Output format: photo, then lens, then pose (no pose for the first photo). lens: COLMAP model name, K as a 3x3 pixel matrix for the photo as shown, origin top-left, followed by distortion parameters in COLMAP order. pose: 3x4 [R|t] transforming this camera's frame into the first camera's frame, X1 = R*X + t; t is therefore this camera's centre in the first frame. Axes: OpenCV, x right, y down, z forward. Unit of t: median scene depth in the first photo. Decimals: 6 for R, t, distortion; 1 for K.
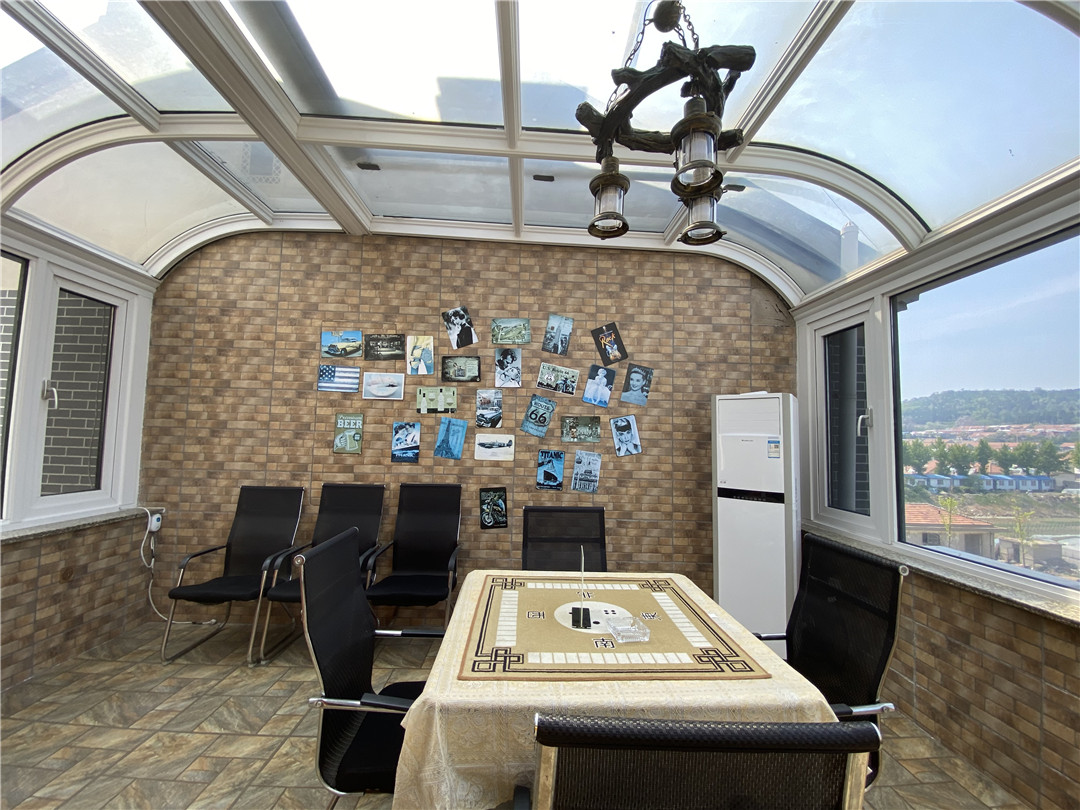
lens RADIAL K [[436.8, 0, 550.0], [0, 436.8, 404.0], [0, 0, 1]] dist [0.034405, -0.028685]
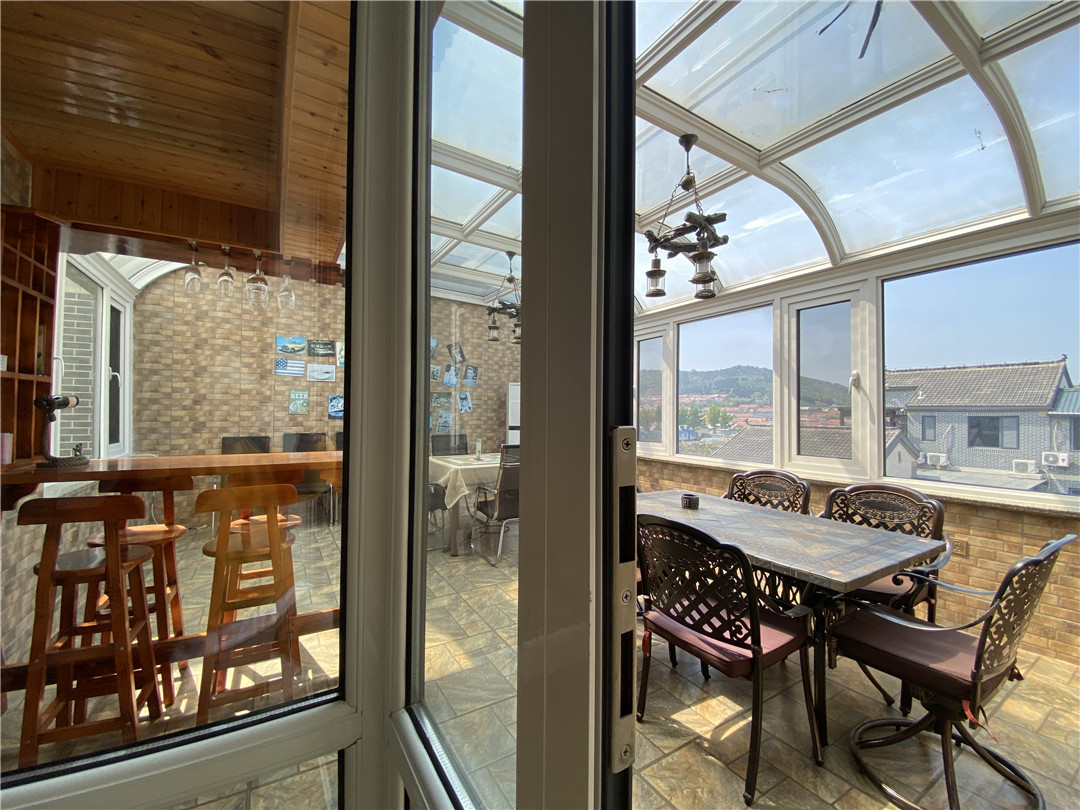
lens RADIAL K [[436.8, 0, 550.0], [0, 436.8, 404.0], [0, 0, 1]] dist [0.034405, -0.028685]
pose [[0.858885, -0.007868, 0.512108, -0.482558], [-0.030037, 0.997387, 0.065701, -0.057691], [-0.511286, -0.071811, 0.856405, -0.821224]]
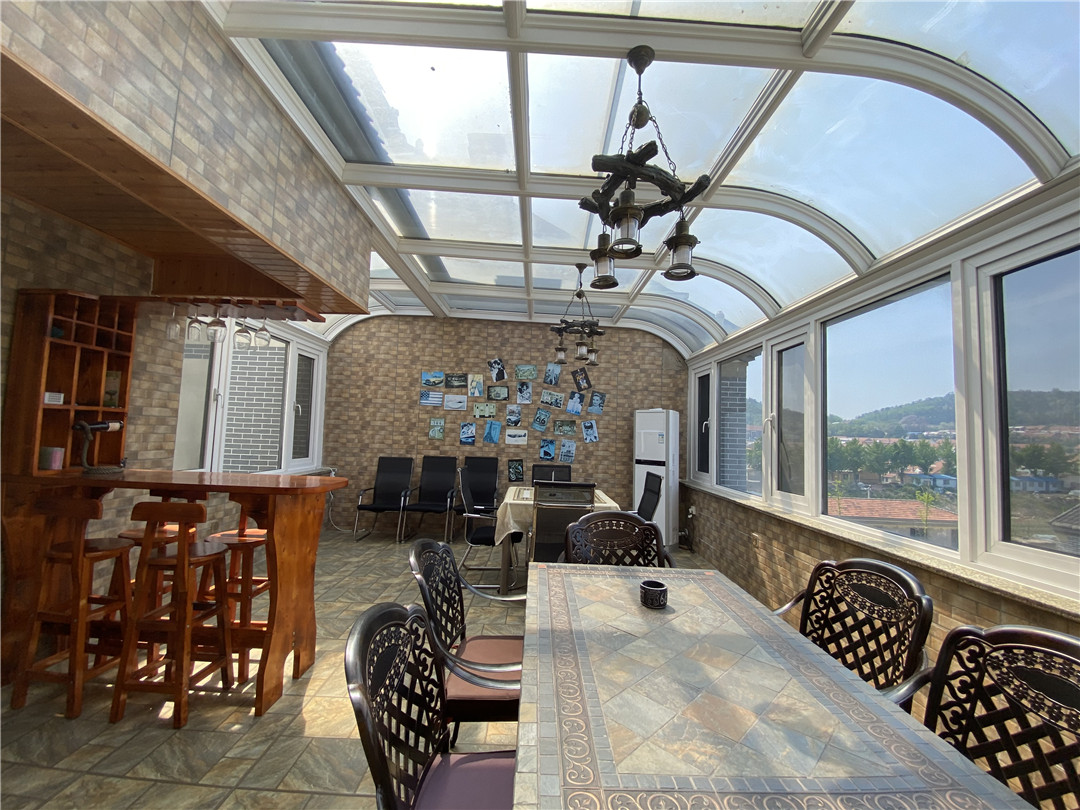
lens RADIAL K [[436.8, 0, 550.0], [0, 436.8, 404.0], [0, 0, 1]] dist [0.034405, -0.028685]
pose [[0.999950, 0.009804, 0.001961, 0.005477], [-0.009830, 0.999861, 0.013468, -0.062030], [-0.001829, -0.013487, 0.999907, -0.789108]]
